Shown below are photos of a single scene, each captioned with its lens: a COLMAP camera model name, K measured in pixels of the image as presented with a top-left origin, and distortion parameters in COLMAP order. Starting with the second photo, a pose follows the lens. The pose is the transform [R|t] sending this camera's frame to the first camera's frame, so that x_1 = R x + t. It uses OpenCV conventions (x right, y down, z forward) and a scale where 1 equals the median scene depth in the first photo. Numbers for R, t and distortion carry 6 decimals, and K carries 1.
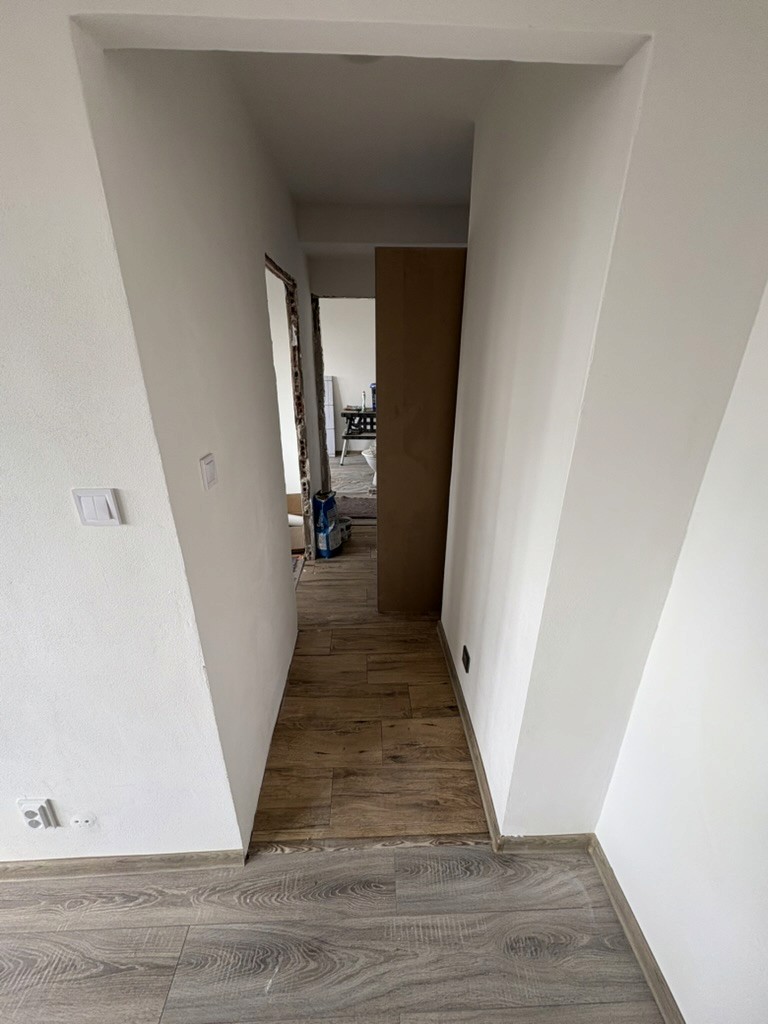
lens RADIAL K [[406.1, 0, 382.1], [0, 406.1, 511.5], [0, 0, 1]] dist [0.001301, -0.000168]
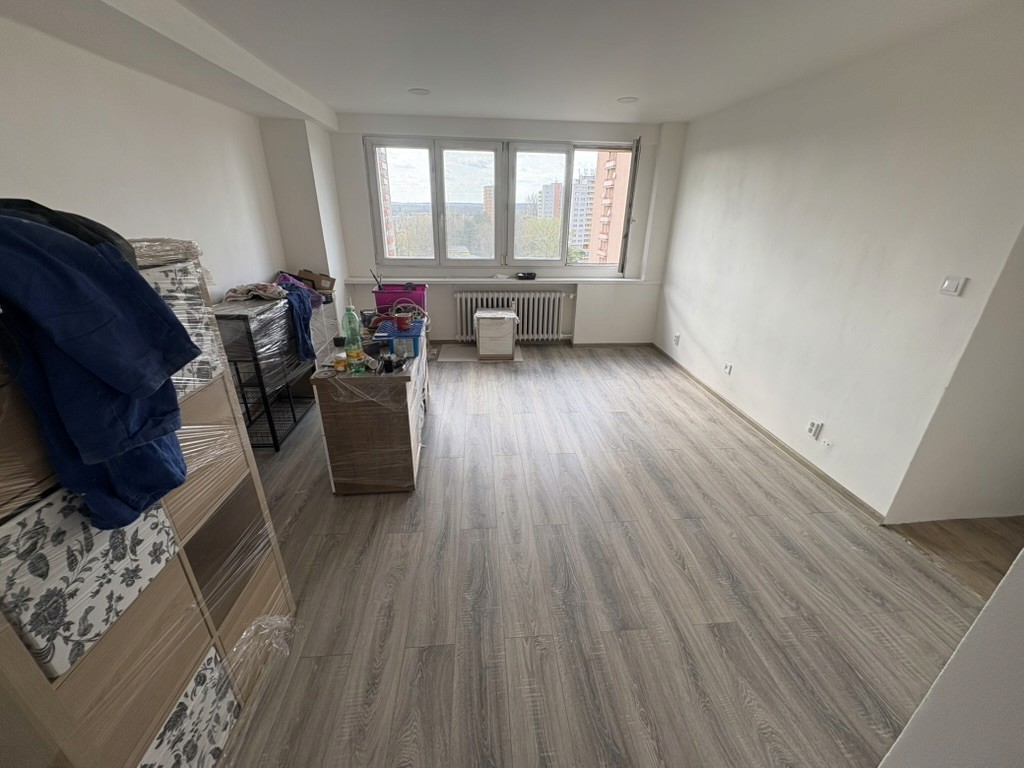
lens RADIAL K [[406.1, 0, 511.8], [0, 406.1, 380.8], [0, 0, 1]] dist [0.001301, -0.000168]
pose [[0.051696, 0.388128, -0.920154, 1.004514], [-0.394960, 0.854212, 0.338124, 0.451924], [0.917243, 0.345945, 0.197455, -1.033657]]
